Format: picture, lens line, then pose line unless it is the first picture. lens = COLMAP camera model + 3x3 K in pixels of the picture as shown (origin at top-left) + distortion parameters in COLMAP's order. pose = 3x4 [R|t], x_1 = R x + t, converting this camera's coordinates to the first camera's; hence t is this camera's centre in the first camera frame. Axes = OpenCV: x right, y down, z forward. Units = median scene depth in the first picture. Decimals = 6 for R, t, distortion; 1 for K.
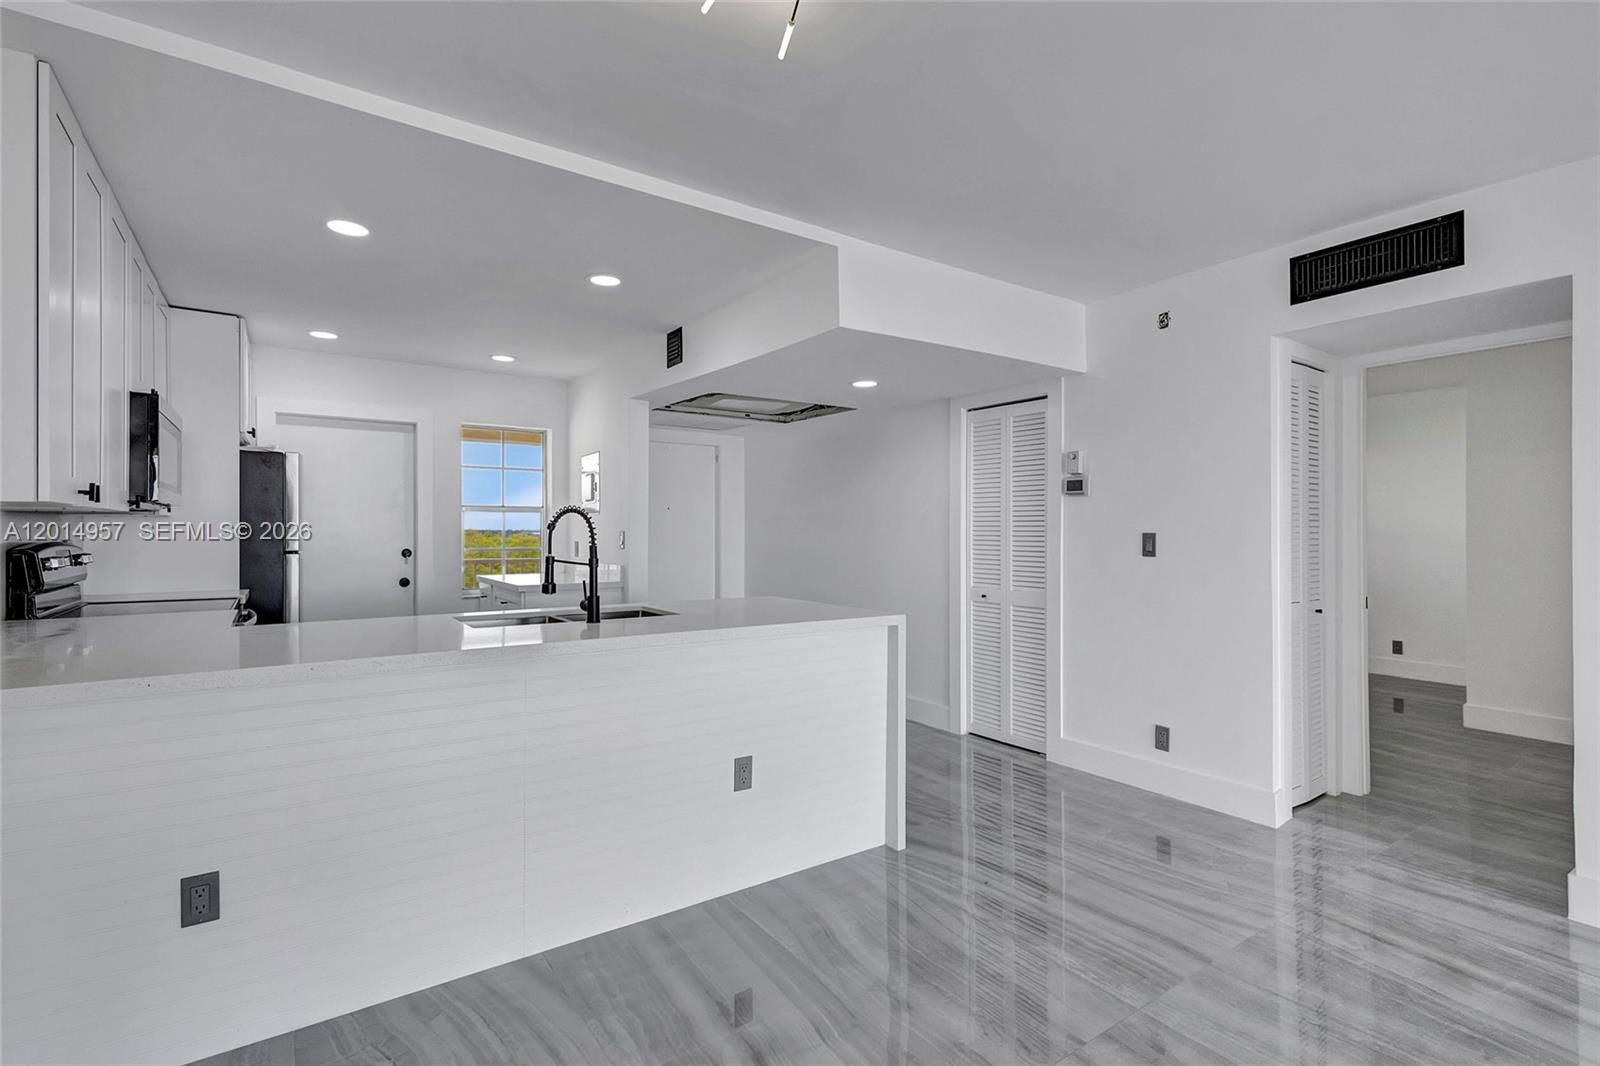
lens RADIAL K [[746.5, 0, 798.0], [0, 746.5, 528.0], [0, 0, 1]] dist [0.009156, -0.000615]
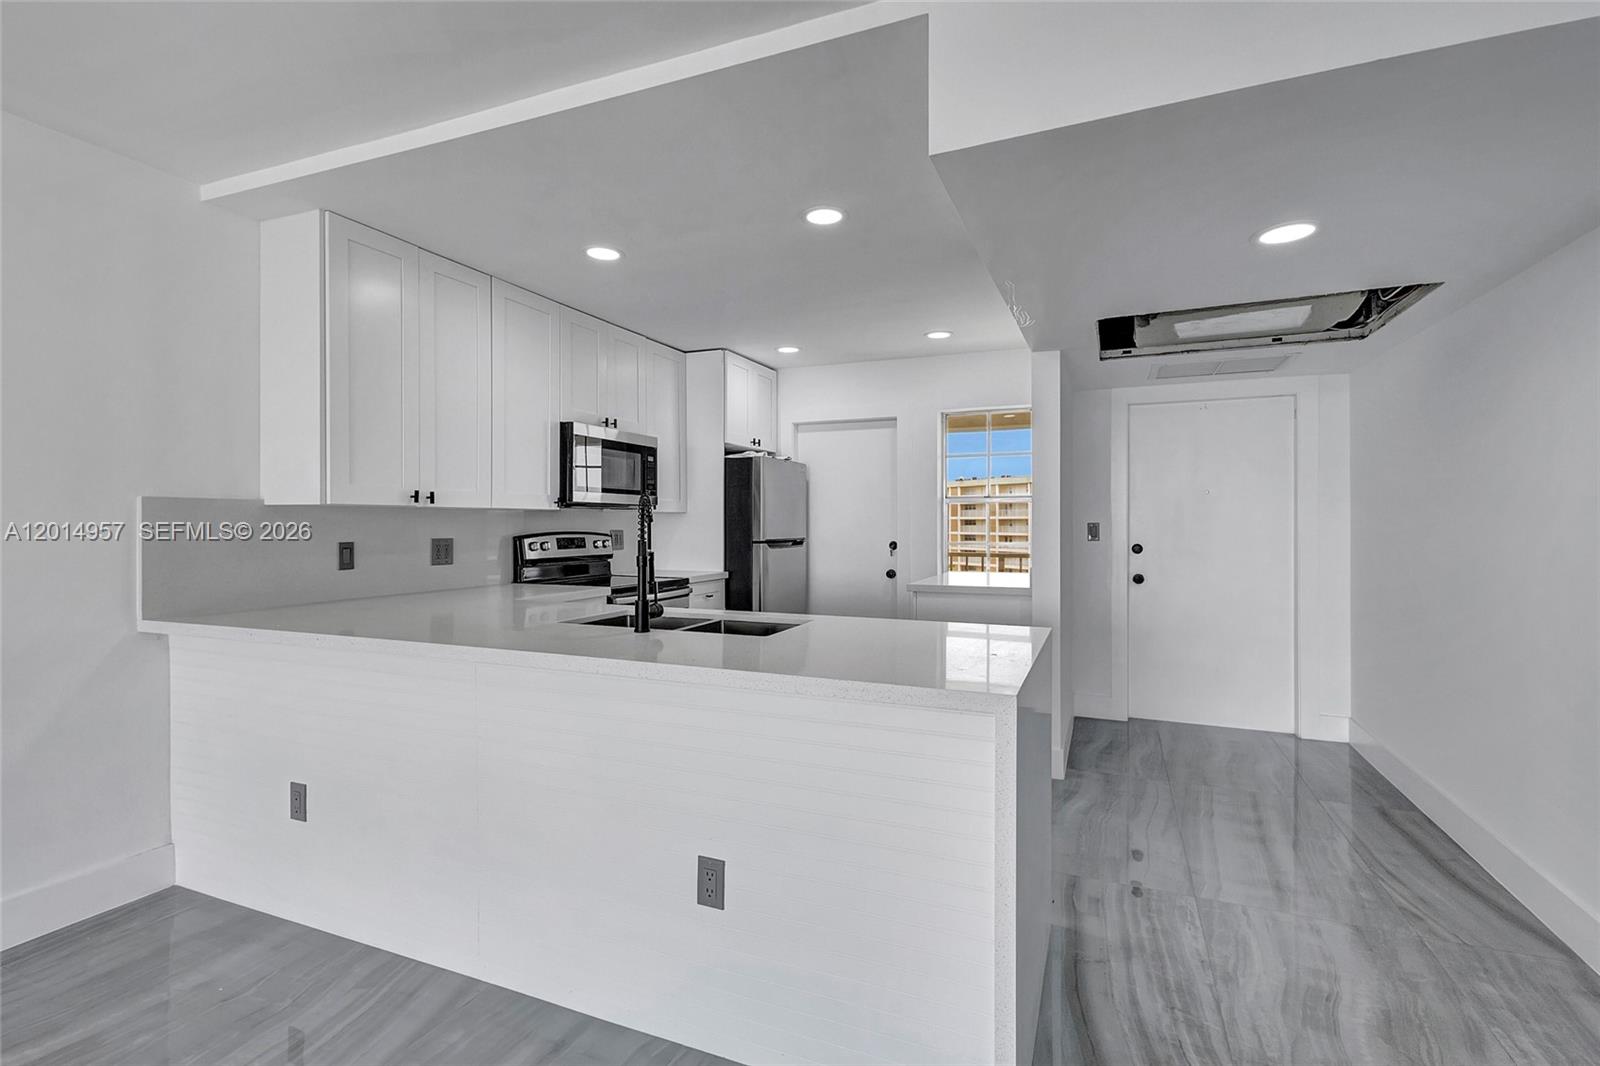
lens RADIAL K [[733.4, 0, 803.8], [0, 733.4, 526.5], [0, 0, 1]] dist [0.001332, -0.000014]
pose [[0.543158, 0.000578, -0.839630, 0.324125], [0.005573, 0.999975, 0.004294, 0.003595], [0.839612, -0.007011, 0.543142, 0.441684]]
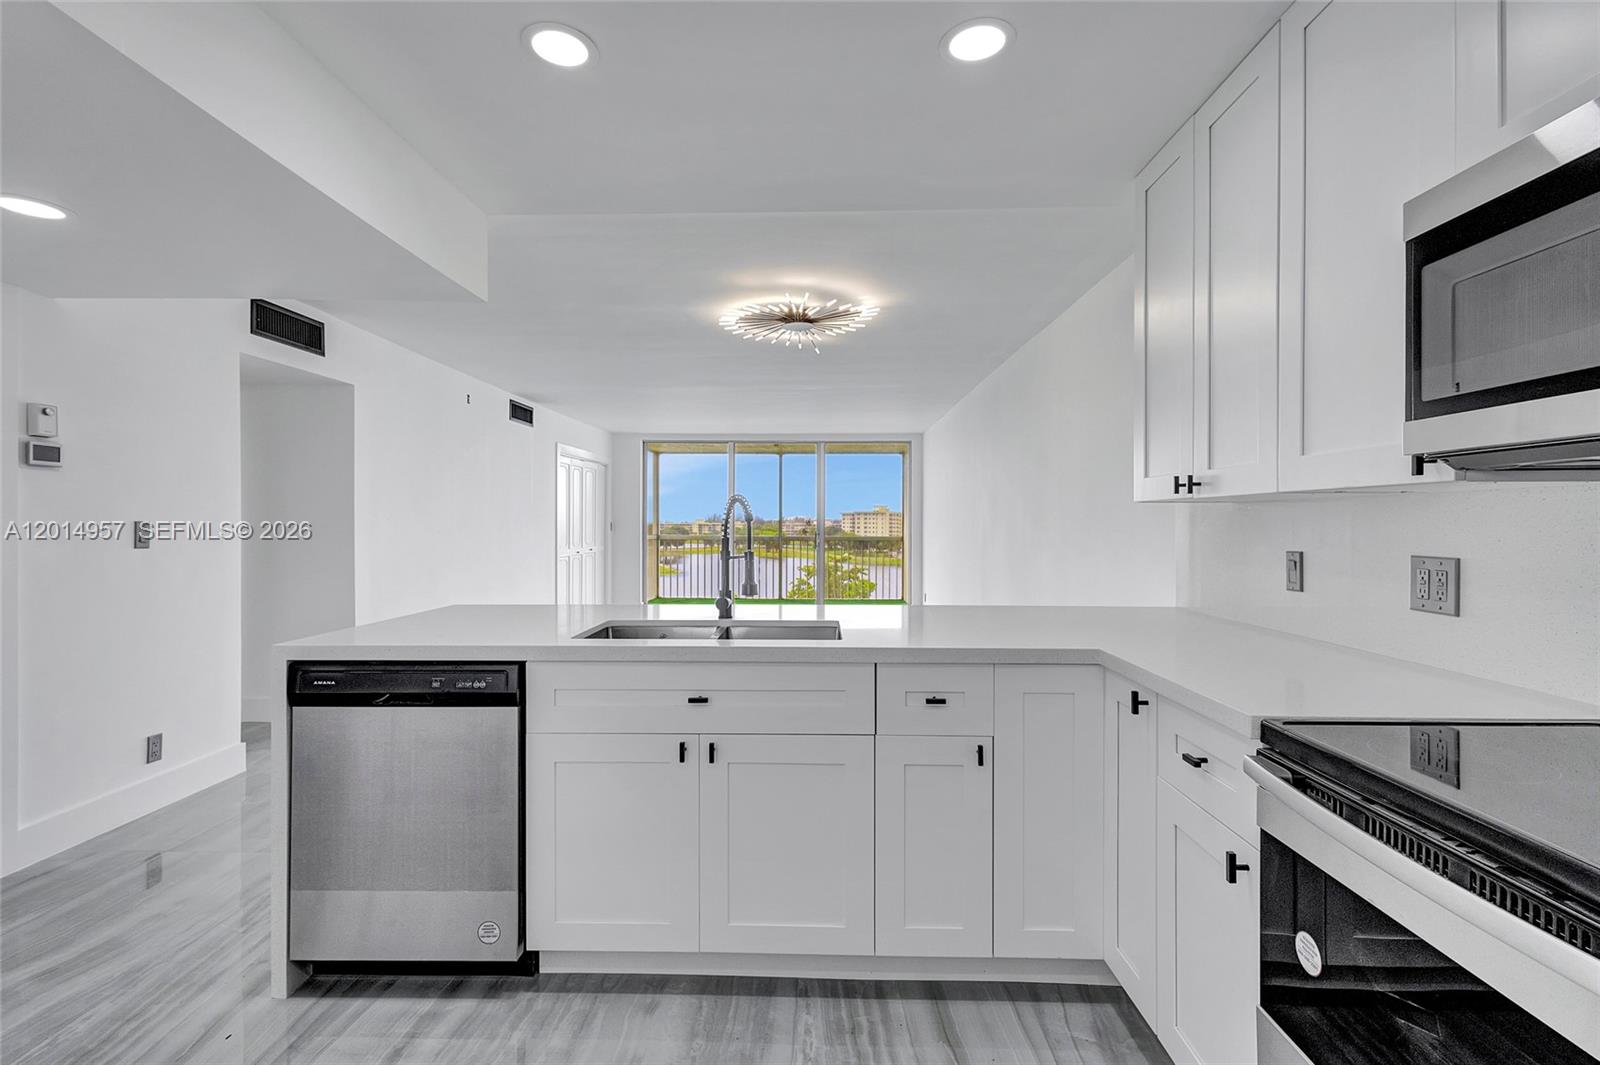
lens RADIAL K [[738.2, 0, 807.9], [0, 738.2, 528.4], [0, 0, 1]] dist [0.003585, -0.000537]
pose [[-0.809457, -0.007646, 0.587129, -0.574084], [-0.006796, 0.999970, 0.003654, 0.004730], [-0.587140, -0.001032, -0.809485, 1.068672]]
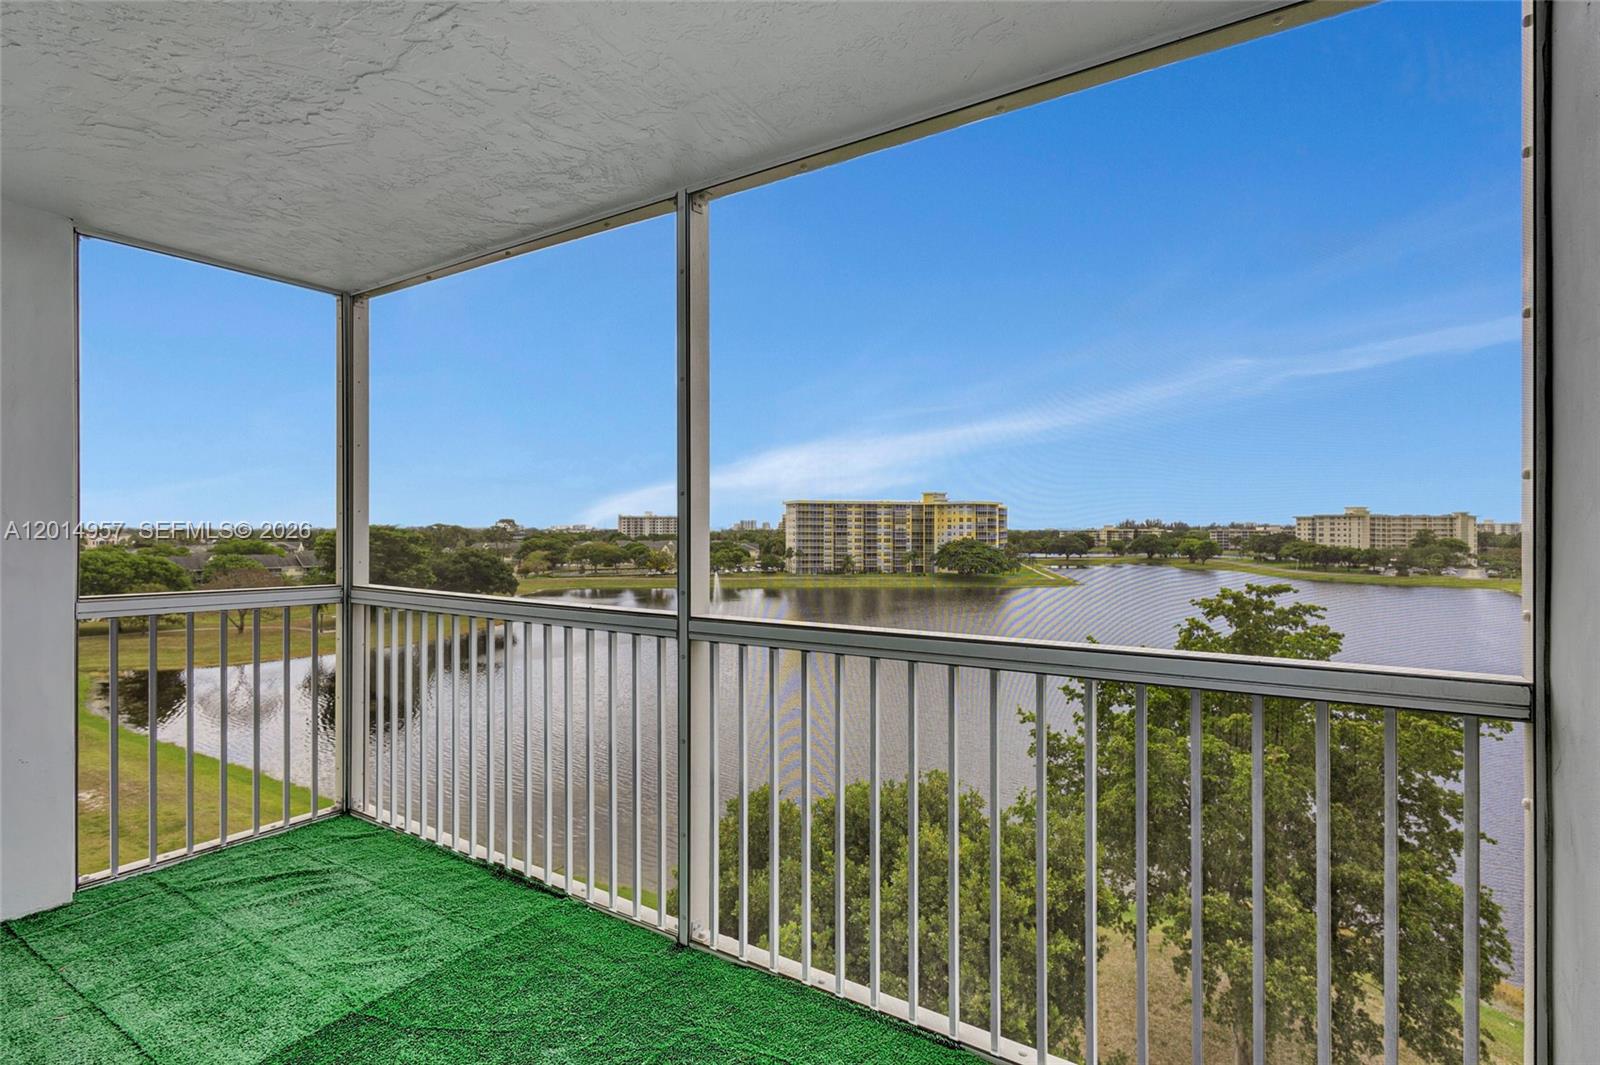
lens RADIAL K [[748.2, 0, 805.0], [0, 748.2, 536.2], [0, 0, 1]] dist [0.012388, -0.001850]
pose [[-0.397773, -0.011195, 0.917416, 0.705374], [-0.007083, 0.999933, 0.009131, -0.019900], [-0.917457, -0.002866, -0.397825, -1.176569]]
